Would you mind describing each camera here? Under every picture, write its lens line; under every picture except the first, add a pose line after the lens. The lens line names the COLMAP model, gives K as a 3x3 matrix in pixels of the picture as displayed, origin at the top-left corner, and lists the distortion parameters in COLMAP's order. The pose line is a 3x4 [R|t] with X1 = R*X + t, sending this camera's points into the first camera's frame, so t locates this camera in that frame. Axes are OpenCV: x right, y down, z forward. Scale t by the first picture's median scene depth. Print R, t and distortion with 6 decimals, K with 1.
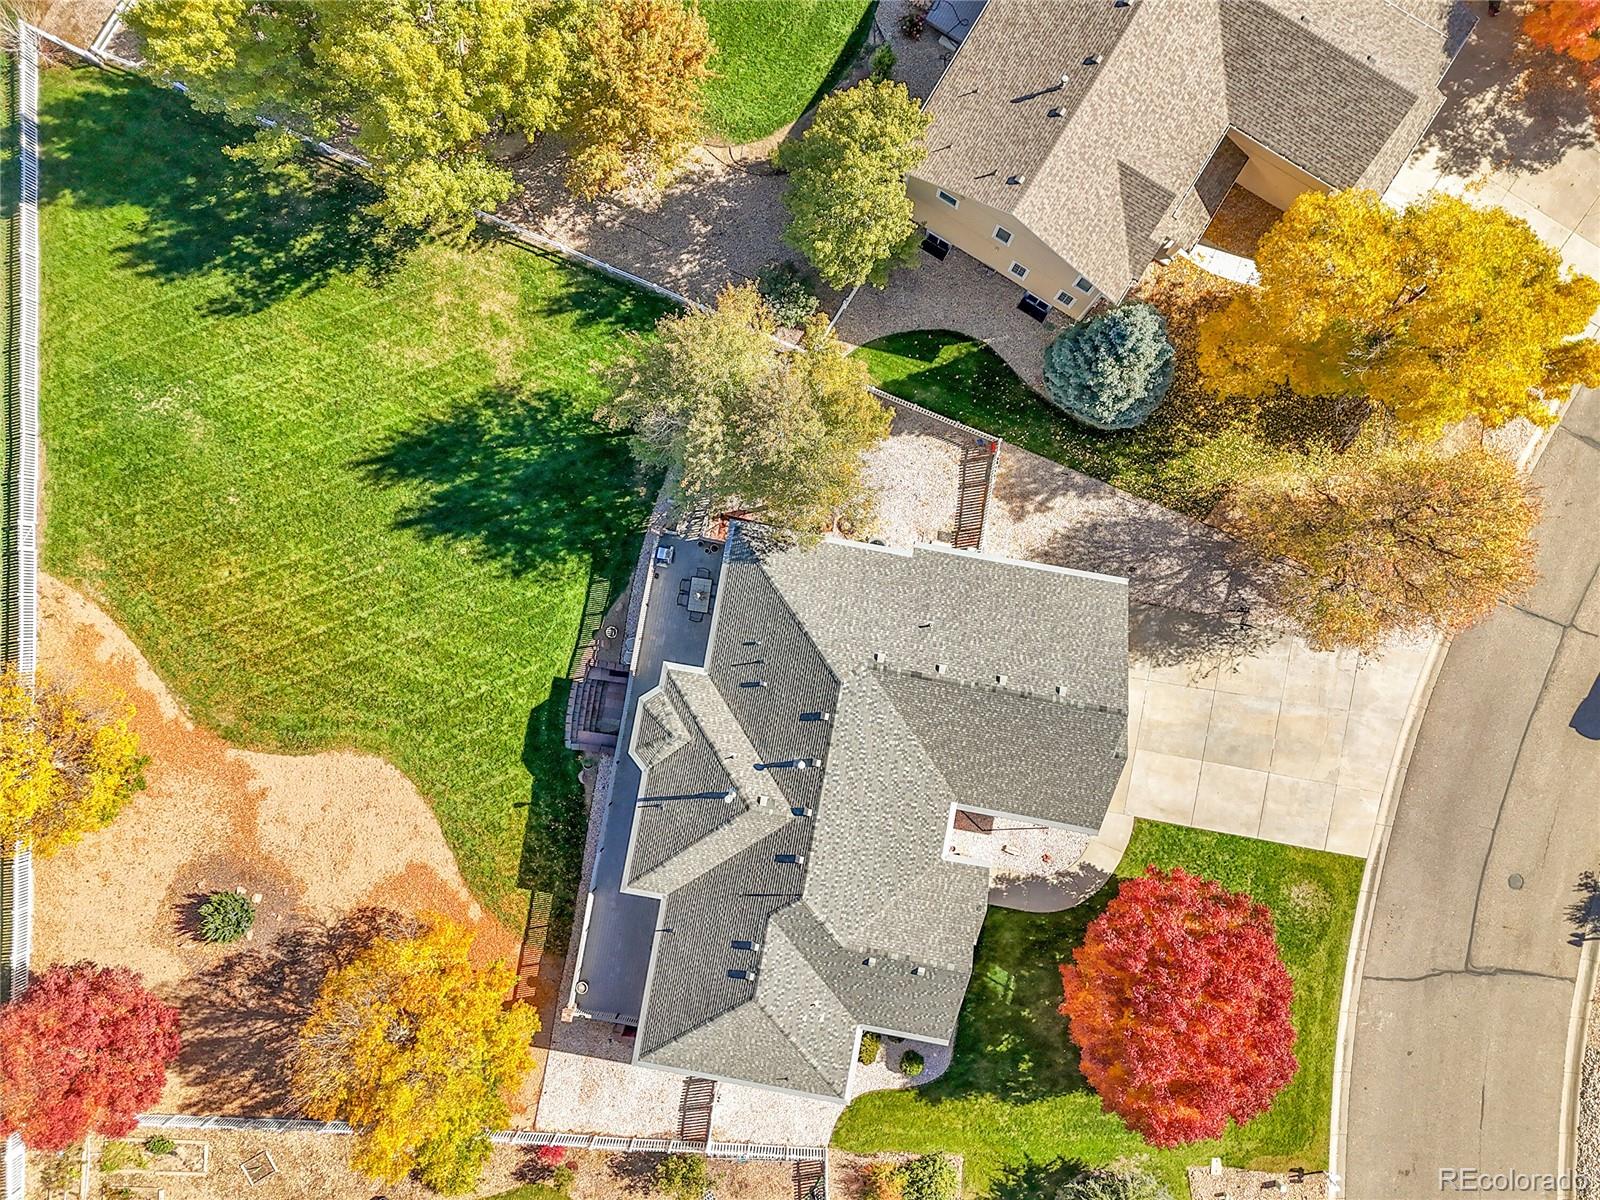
lens RADIAL K [[1192.8, 0, 802.8], [0, 1192.8, 602.7], [0, 0, 1]] dist [0.057317, -0.021140]
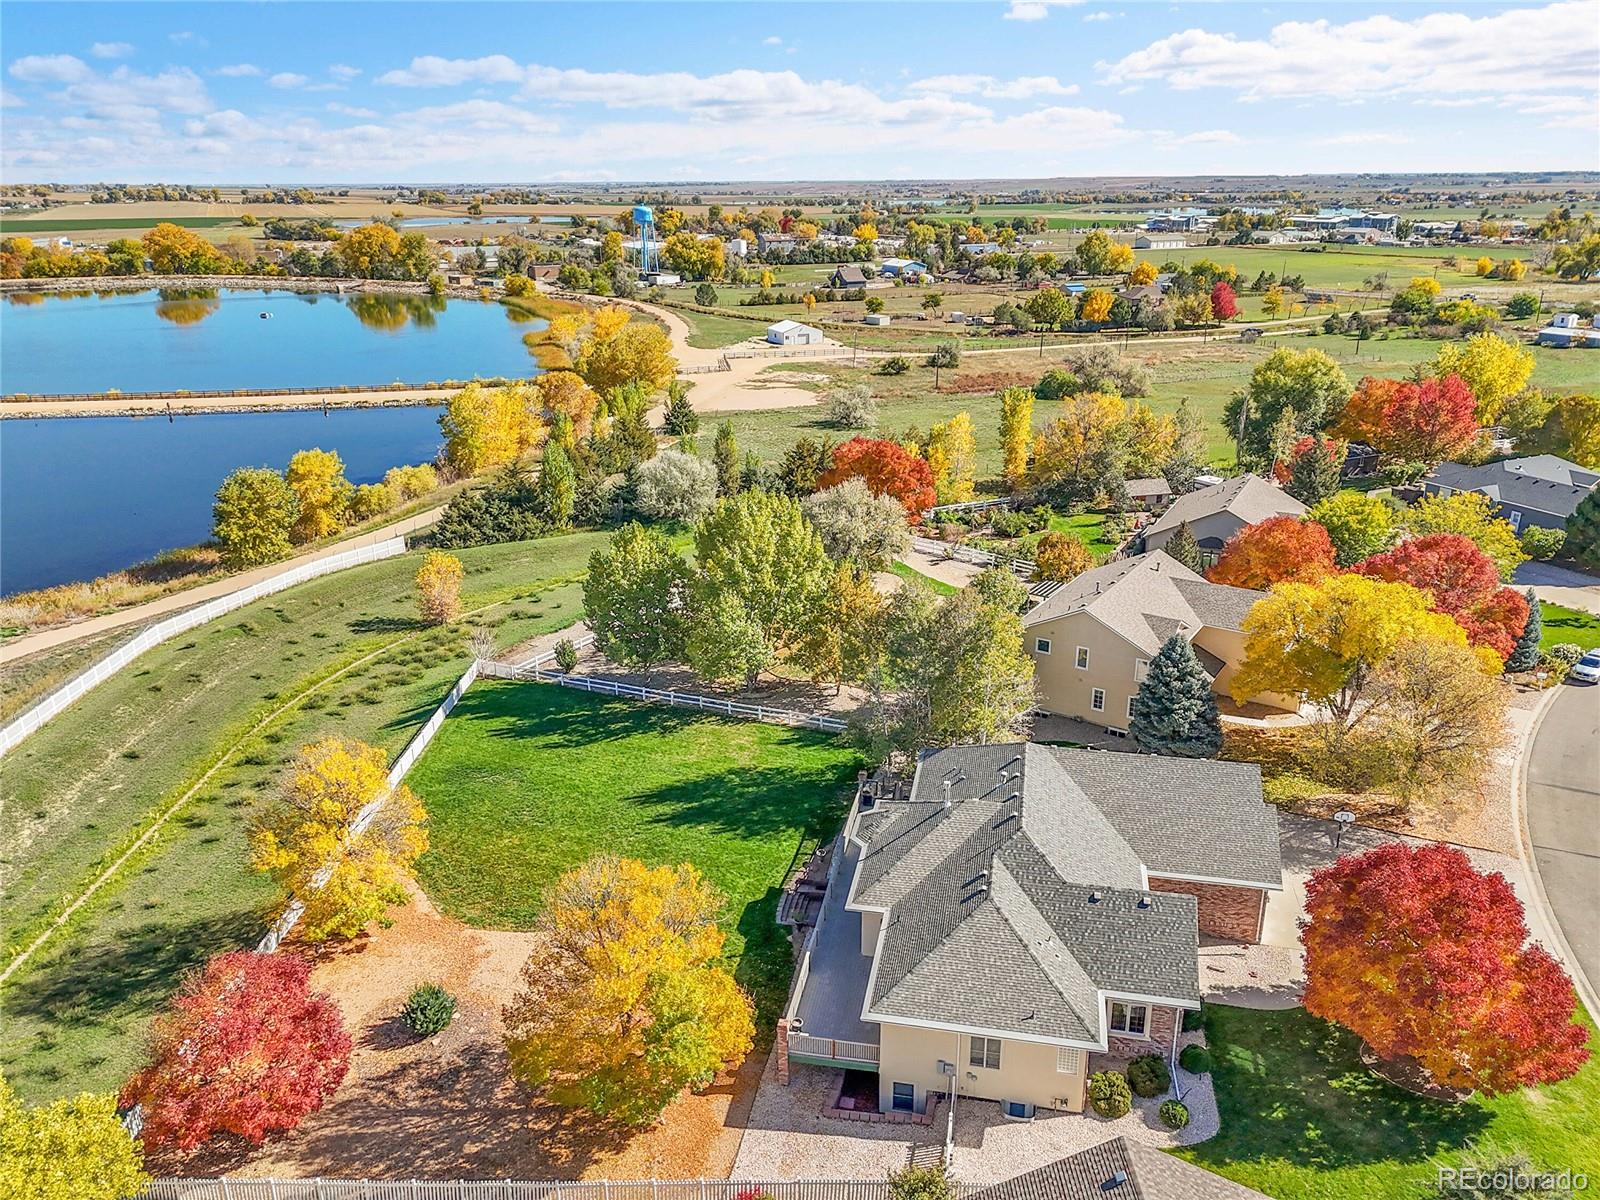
lens RADIAL K [[1192.8, 0, 800.8], [0, 1192.8, 600.3], [0, 0, 1]] dist [0.057317, -0.021140]
pose [[0.999701, 0.015463, -0.018917, -0.161044], [-0.022994, 0.333603, -0.942433, 1.051537], [-0.008262, 0.942587, 0.333859, 0.358867]]
